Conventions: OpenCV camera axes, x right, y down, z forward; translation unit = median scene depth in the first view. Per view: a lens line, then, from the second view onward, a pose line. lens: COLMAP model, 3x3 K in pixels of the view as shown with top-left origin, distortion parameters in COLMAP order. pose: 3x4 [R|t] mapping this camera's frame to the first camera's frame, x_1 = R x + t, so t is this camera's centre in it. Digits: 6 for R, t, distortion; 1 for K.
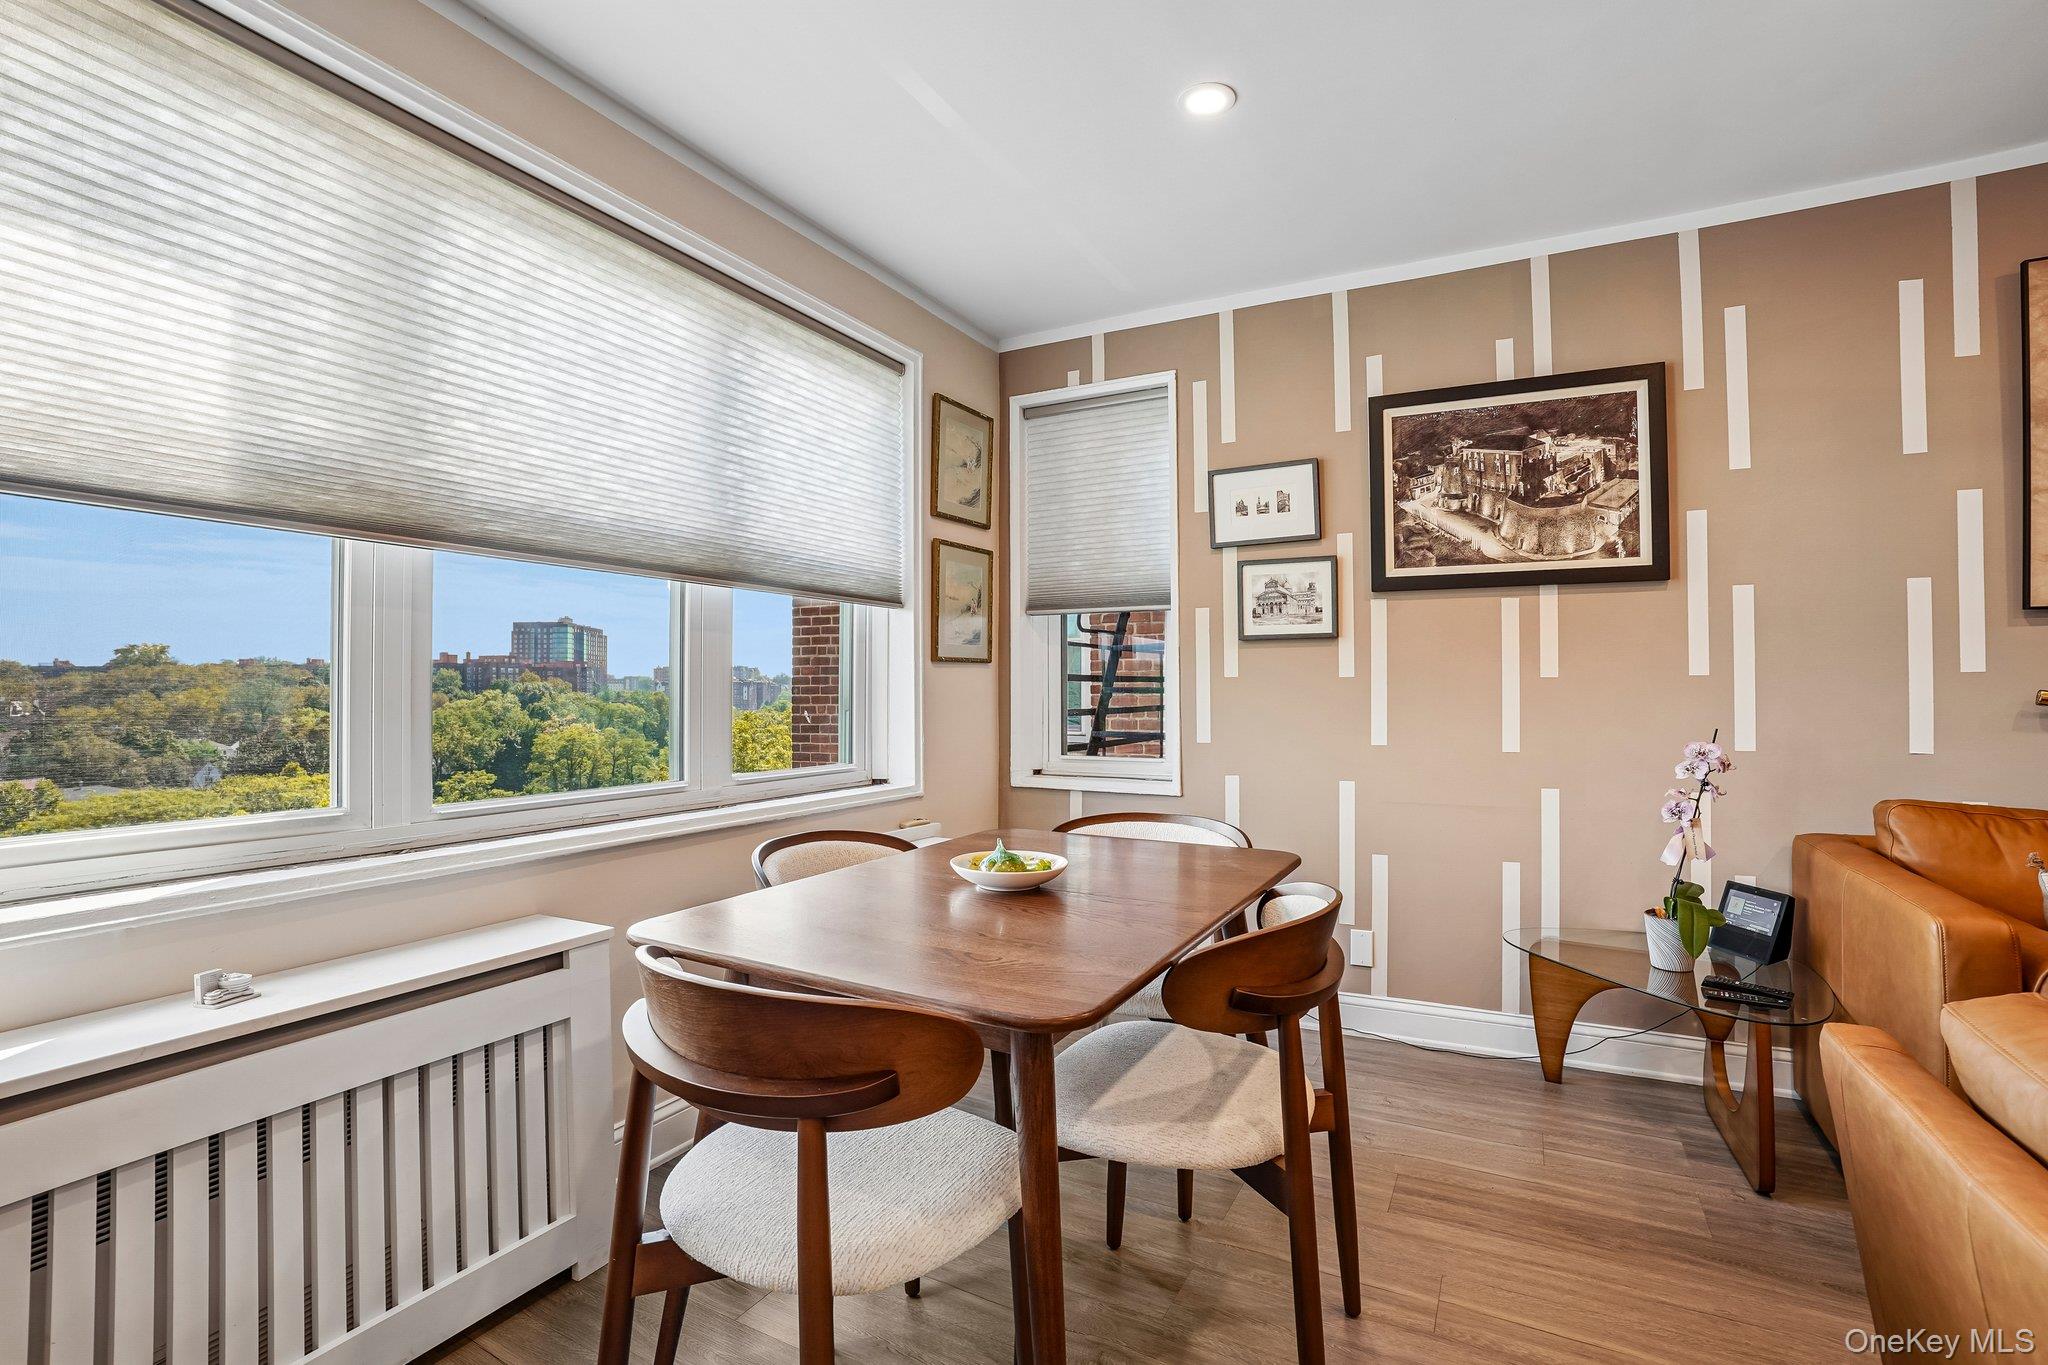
lens RADIAL K [[955.3, 0, 1024.2], [0, 955.3, 677.2], [0, 0, 1]] dist [-0.085743, 0.033640]
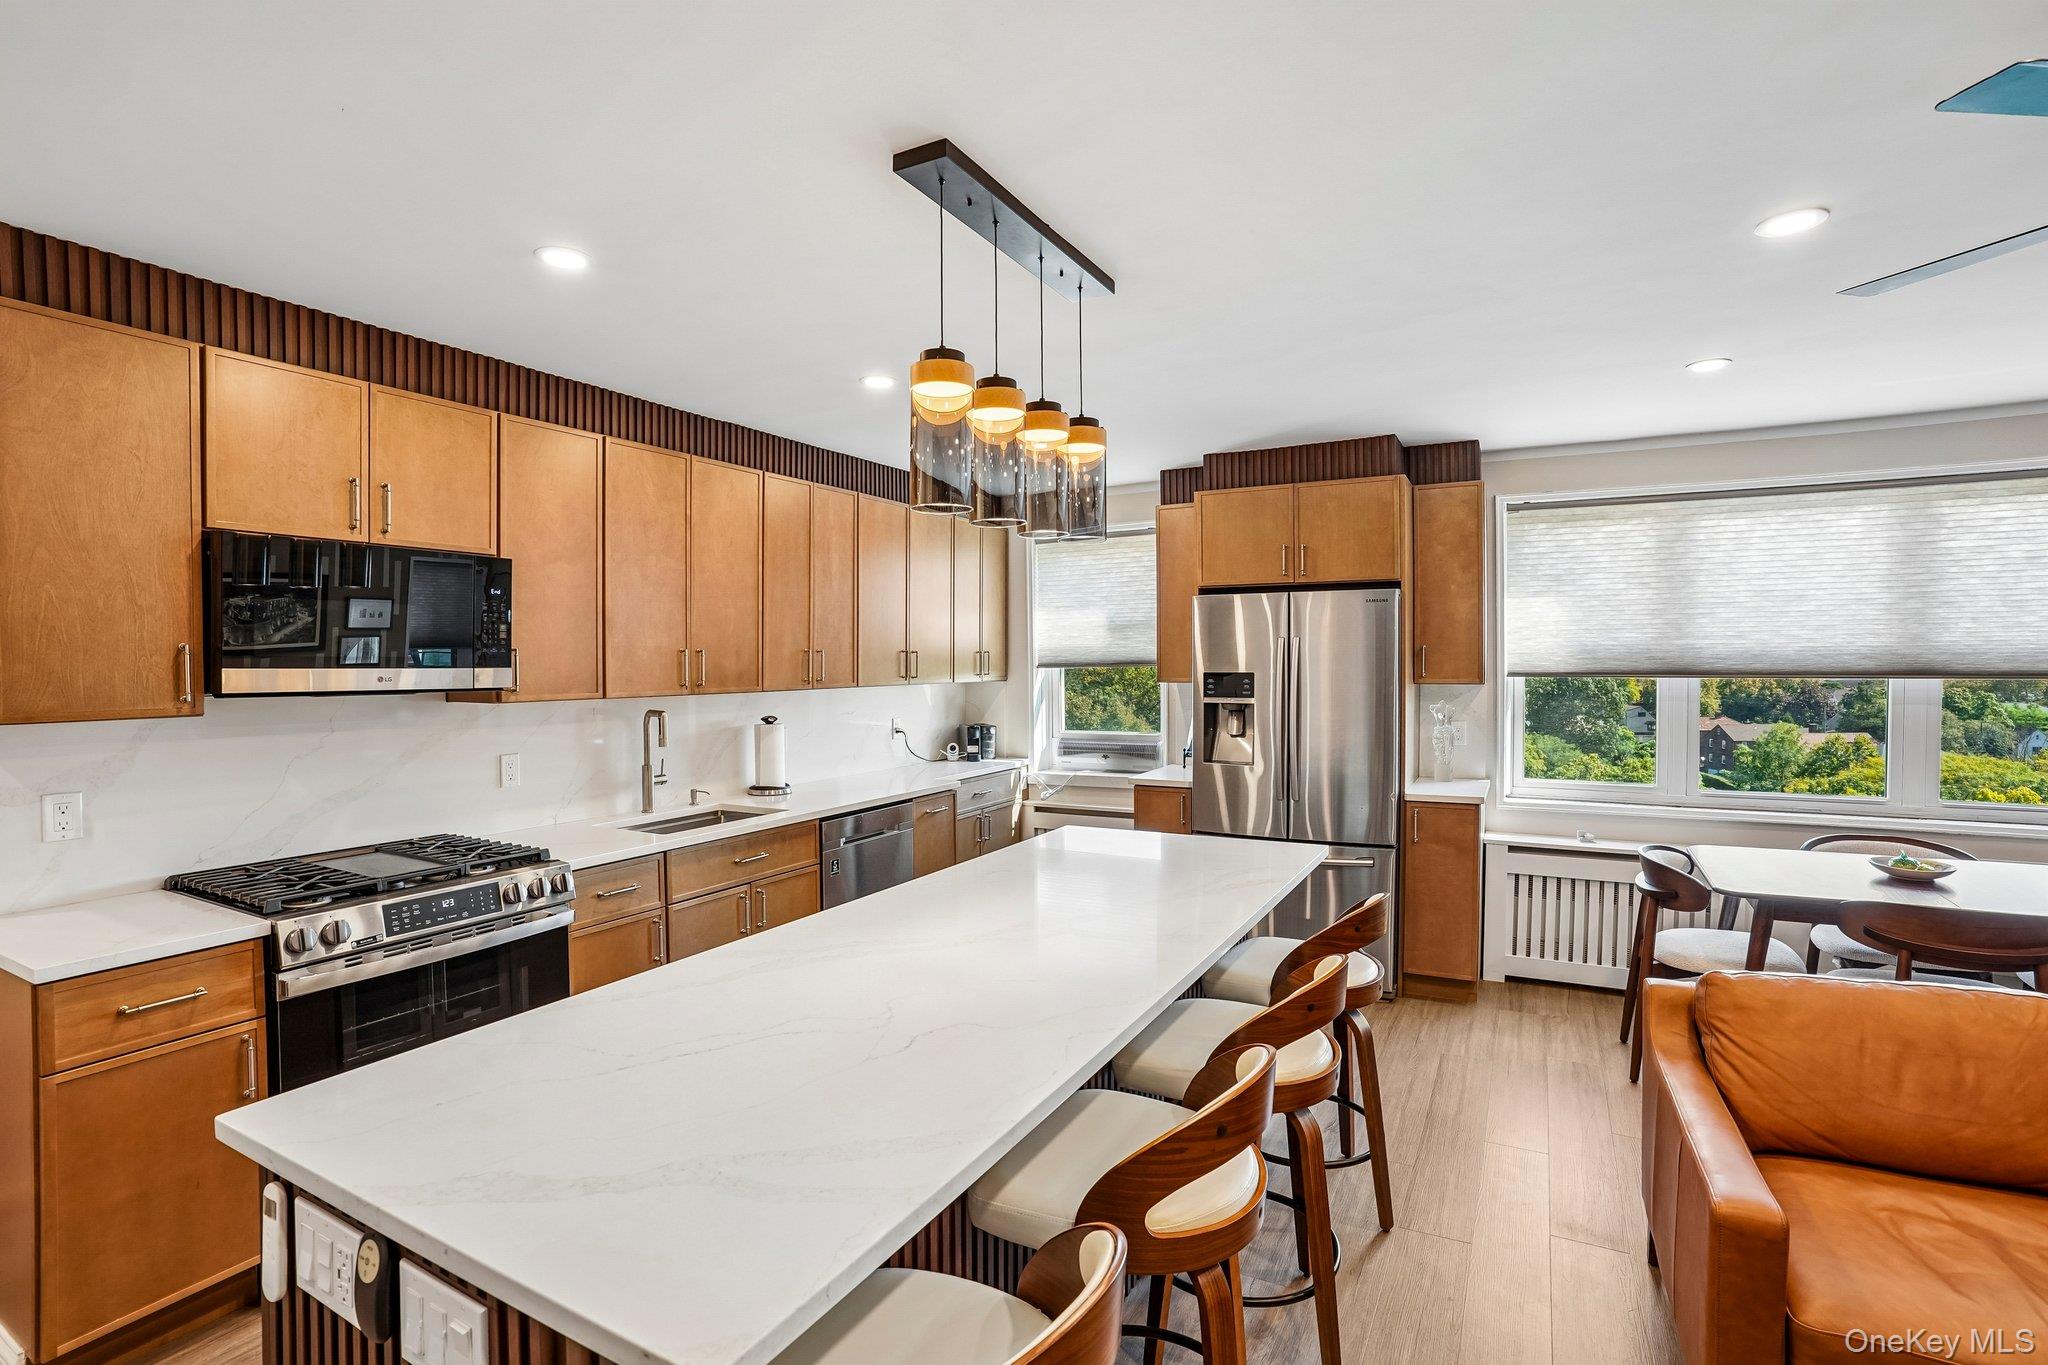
lens RADIAL K [[954.0, 0, 1021.8], [0, 954.0, 688.1], [0, 0, 1]] dist [-0.086318, 0.034140]
pose [[-0.008974, 0.031746, -0.999456, 1.067640], [0.024260, 0.999209, 0.031521, -0.146139], [0.999665, -0.023964, -0.009737, -0.401784]]
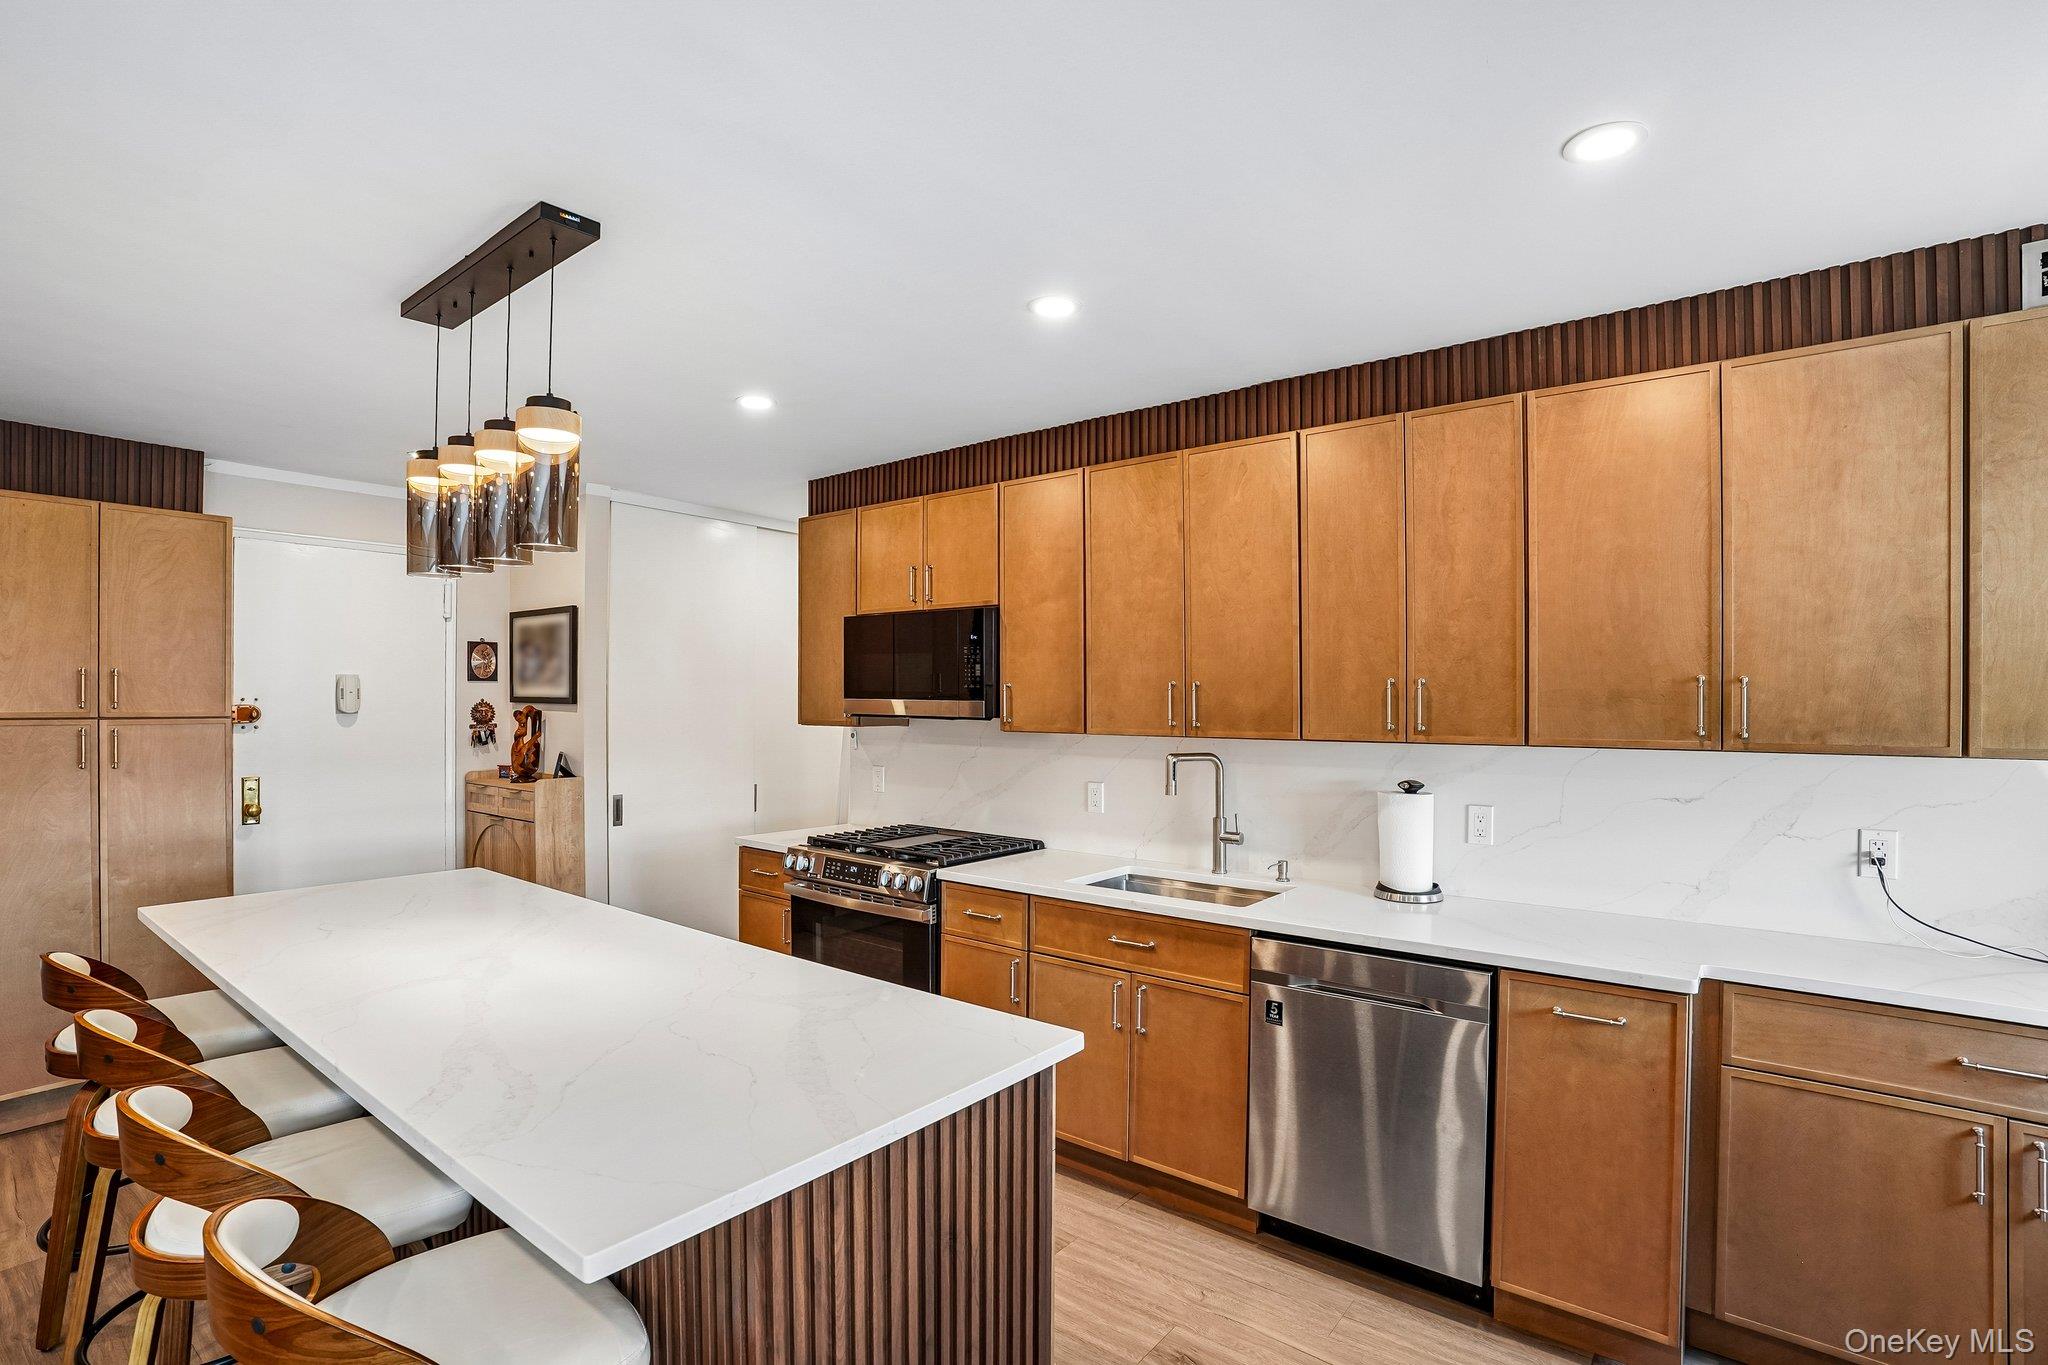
lens RADIAL K [[964.5, 0, 1021.8], [0, 964.5, 700.7], [0, 0, 1]] dist [-0.085959, 0.034022]
pose [[-0.984798, -0.001050, 0.173699, -0.210894], [-0.003804, 0.999872, -0.015524, -0.130807], [-0.173661, -0.015948, -0.984676, 0.239077]]
